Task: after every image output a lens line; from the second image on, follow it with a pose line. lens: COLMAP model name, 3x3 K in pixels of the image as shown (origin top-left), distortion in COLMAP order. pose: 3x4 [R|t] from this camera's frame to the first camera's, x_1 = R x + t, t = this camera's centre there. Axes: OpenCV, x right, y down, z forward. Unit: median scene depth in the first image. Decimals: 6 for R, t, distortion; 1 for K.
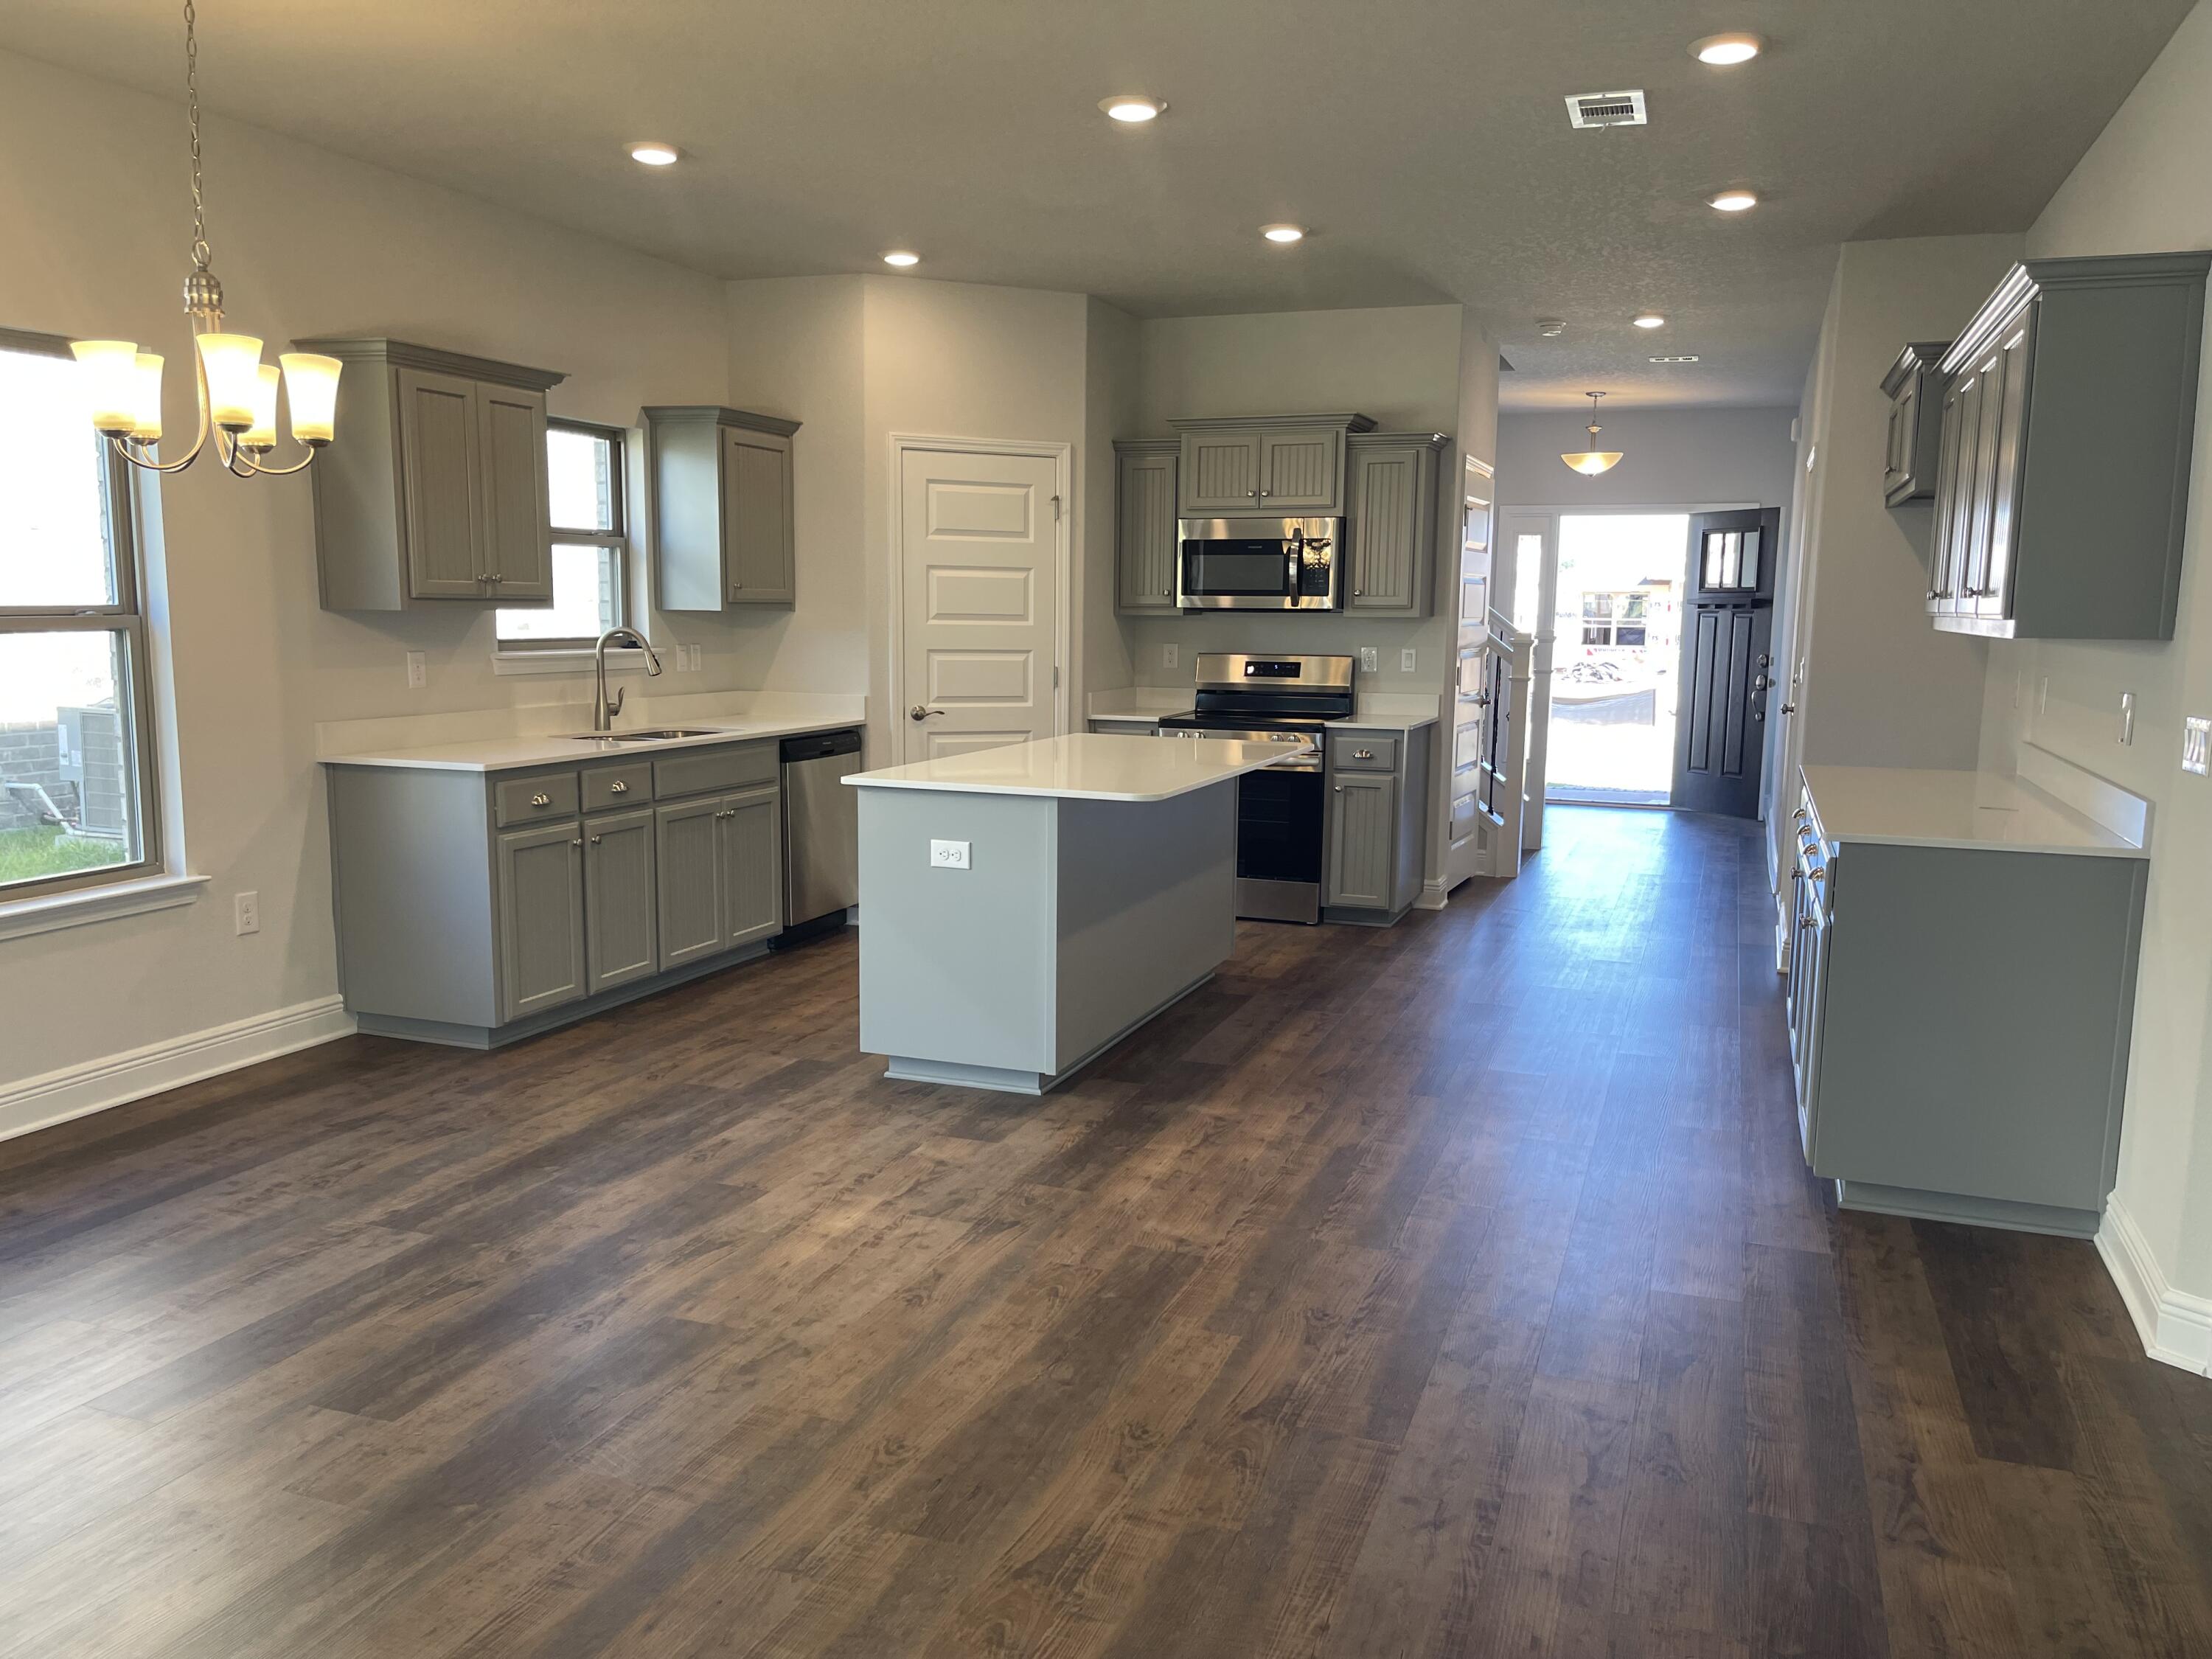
lens RADIAL K [[1672.2, 0, 1119.4], [0, 1672.2, 853.1], [0, 0, 1]] dist [0.041819, -0.042236]
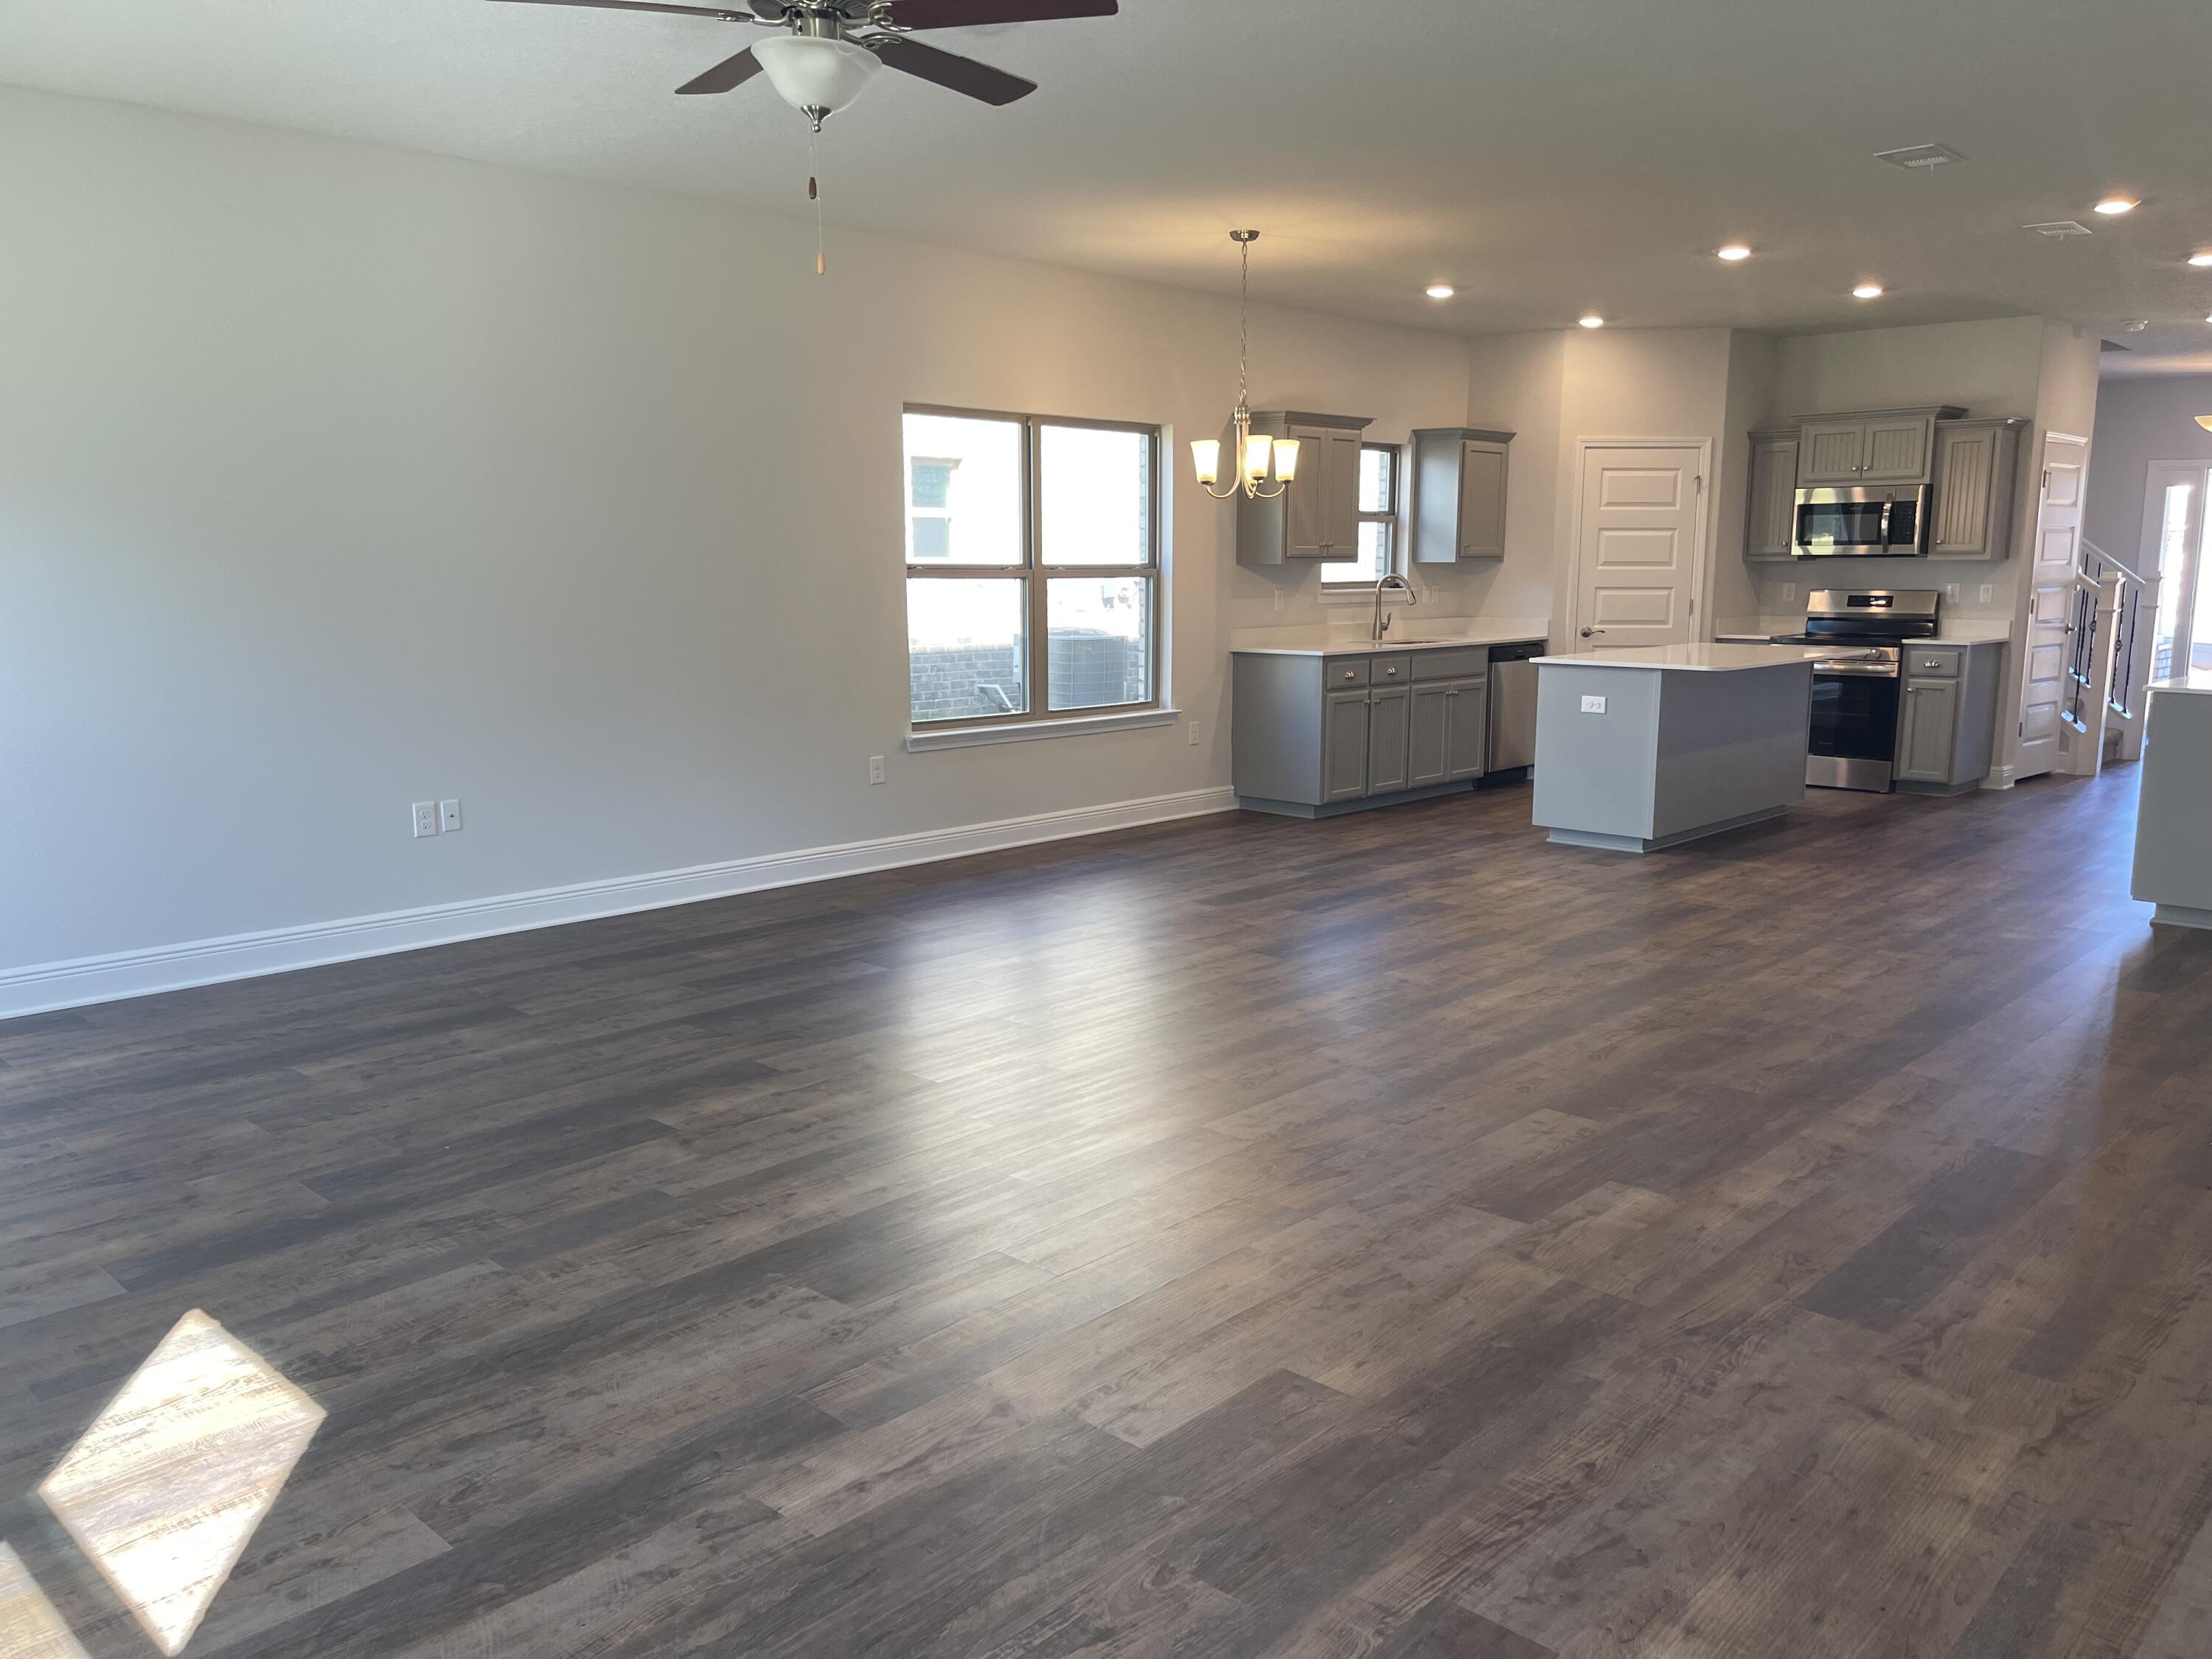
lens RADIAL K [[1672.2, 0, 1097.8], [0, 1672.2, 861.3], [0, 0, 1]] dist [0.041819, -0.042236]
pose [[0.915877, 0.057706, -0.397290, 0.087800], [-0.046379, 0.998198, 0.038068, 0.084860], [0.398771, -0.016440, 0.916903, -0.540292]]
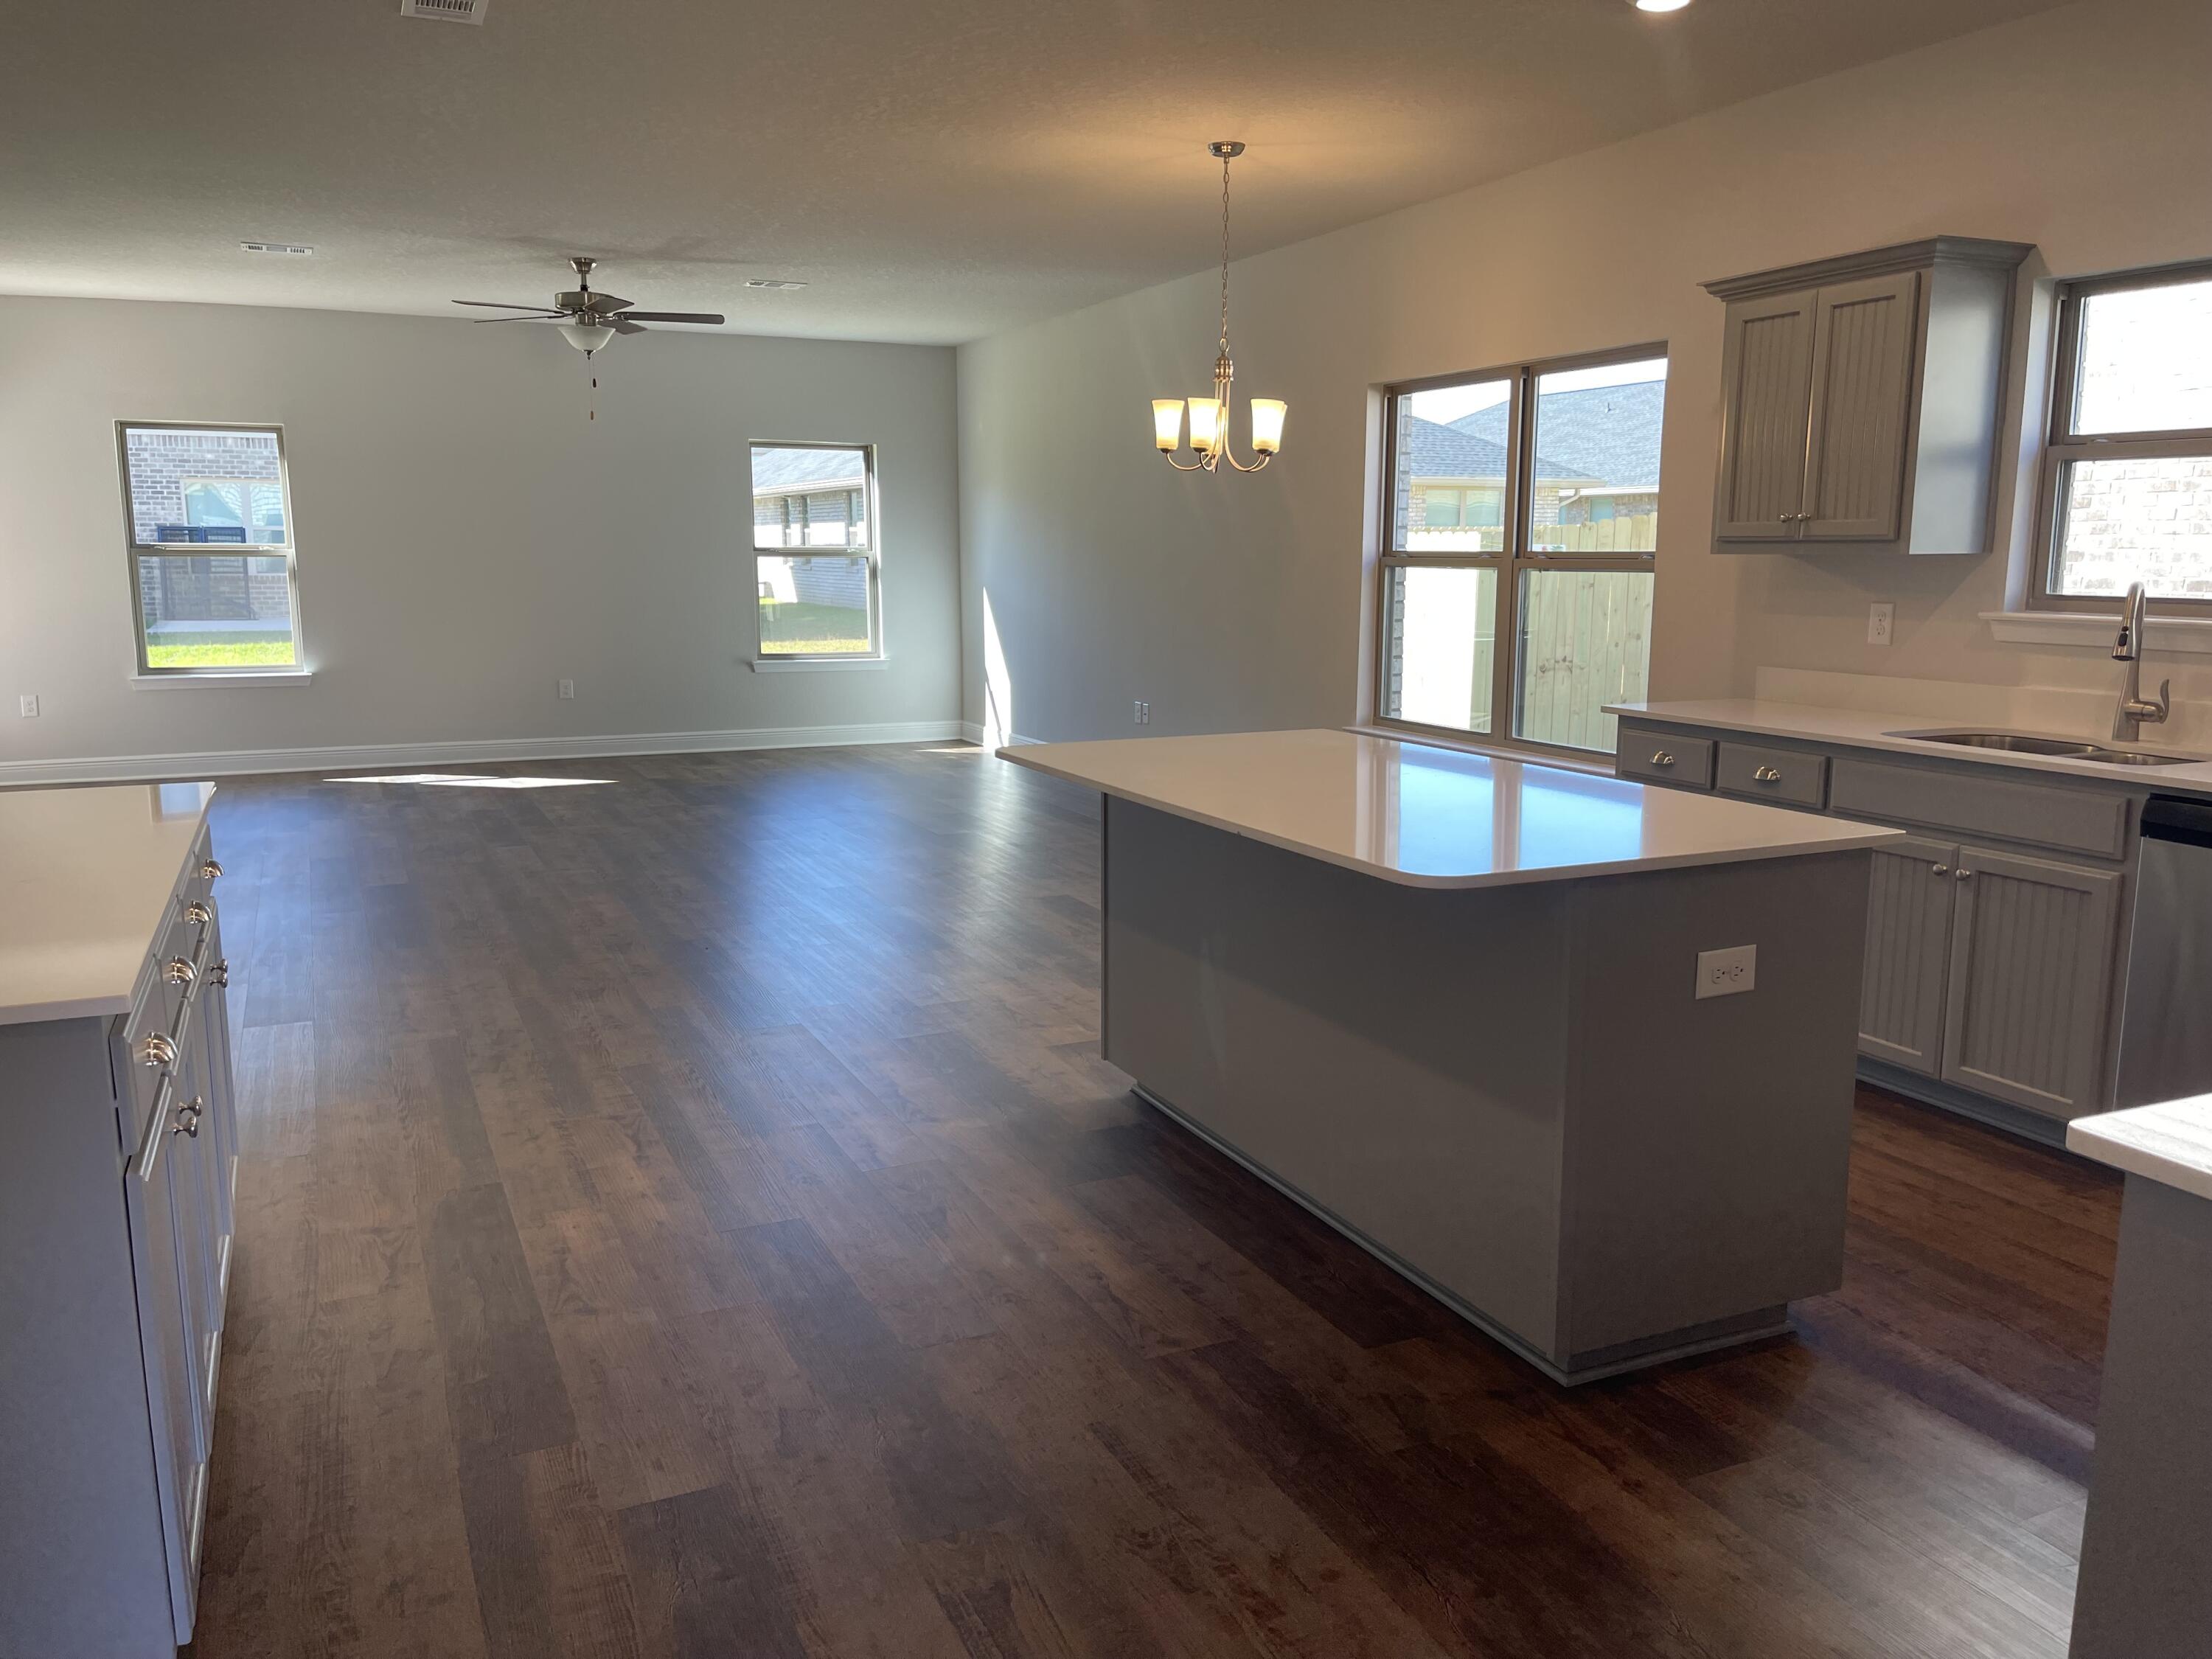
lens RADIAL K [[1672.2, 0, 1107.8], [0, 1672.2, 823.0], [0, 0, 1]] dist [0.041819, -0.042236]
pose [[-0.704382, 0.103808, -0.702189, 0.423473], [-0.113660, 0.959989, 0.255935, -0.161375], [0.700662, 0.260087, -0.664401, 1.139073]]
